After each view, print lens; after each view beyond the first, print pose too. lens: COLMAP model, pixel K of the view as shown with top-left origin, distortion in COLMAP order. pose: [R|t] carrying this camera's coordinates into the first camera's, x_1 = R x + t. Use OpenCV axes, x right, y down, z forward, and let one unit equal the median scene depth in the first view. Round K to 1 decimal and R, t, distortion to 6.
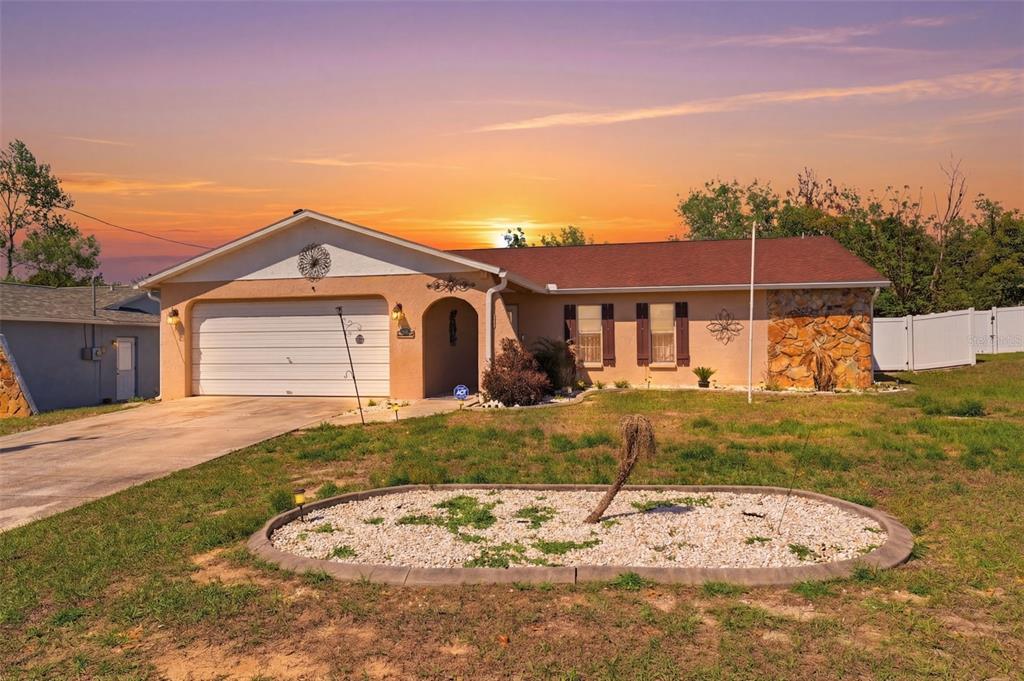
lens RADIAL K [[696.4, 0, 512.0], [0, 696.4, 340.5], [0, 0, 1]] dist [-0.000888, -0.000819]
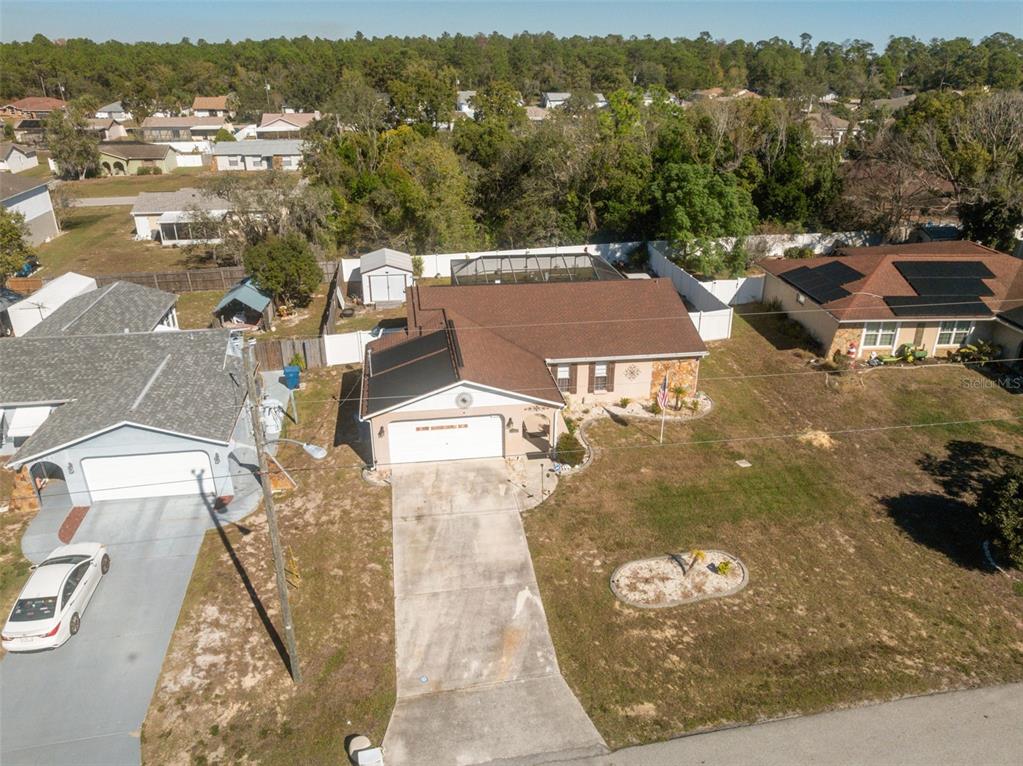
lens RADIAL K [[747.8, 0, 511.5], [0, 747.8, 383.0], [0, 0, 1]] dist [-0.033079, -0.001396]
pose [[0.929386, -0.139176, 0.341864, -0.888465], [-0.019401, 0.906489, 0.421783, -1.063917], [-0.368598, -0.398632, 0.839779, -0.782244]]
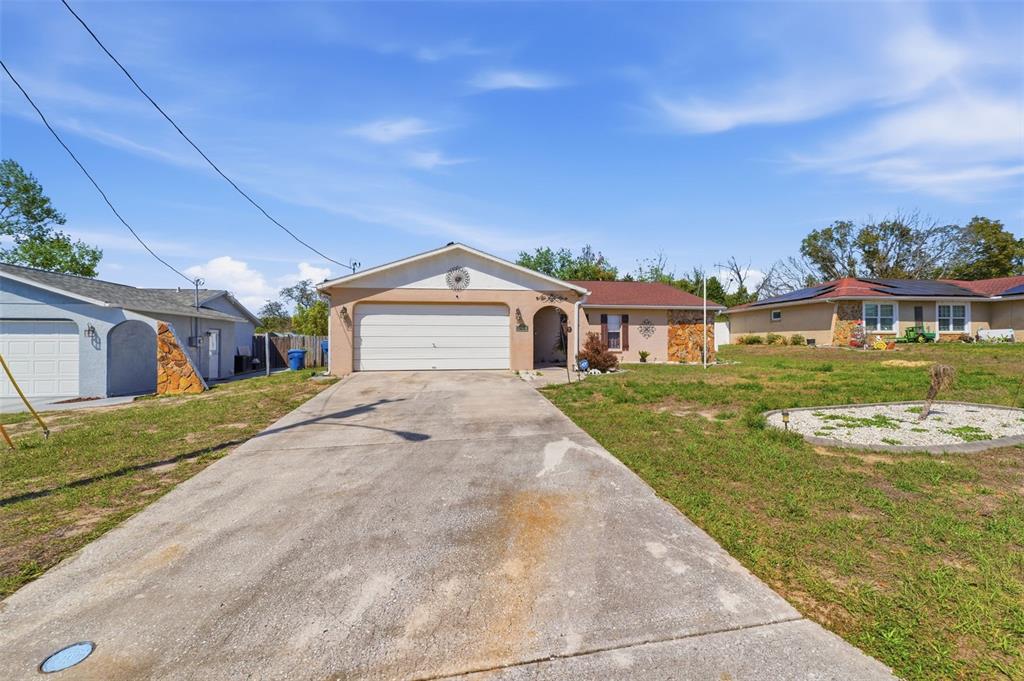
lens RADIAL K [[426.2, 0, 512.0], [0, 426.2, 340.5], [0, 0, 1]] dist [-0.000182, -0.000278]
pose [[0.930596, 0.009154, 0.365933, -0.522806], [-0.008607, 0.999958, -0.003127, 0.020778], [-0.365946, -0.000240, 0.930636, 0.120409]]
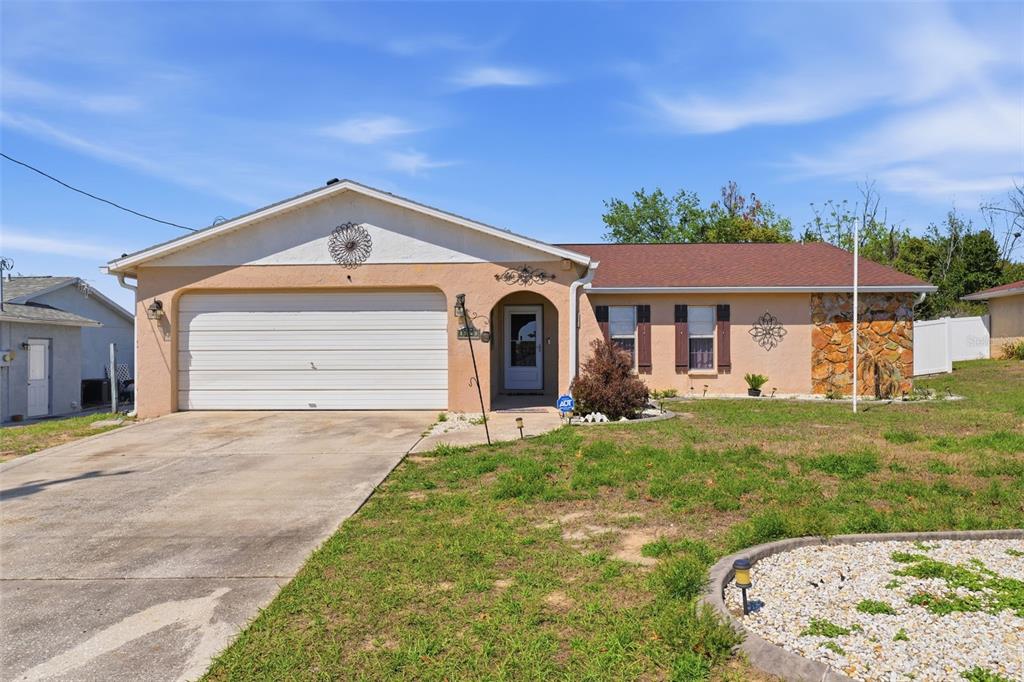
lens RADIAL K [[694.7, 0, 512.0], [0, 694.7, 341.0], [0, 0, 1]] dist [-0.005178, -0.001262]
pose [[0.983203, 0.007963, 0.182341, -0.253001], [-0.005424, 0.999881, -0.014421, 0.010631], [-0.182434, 0.013190, 0.983130, 0.172697]]
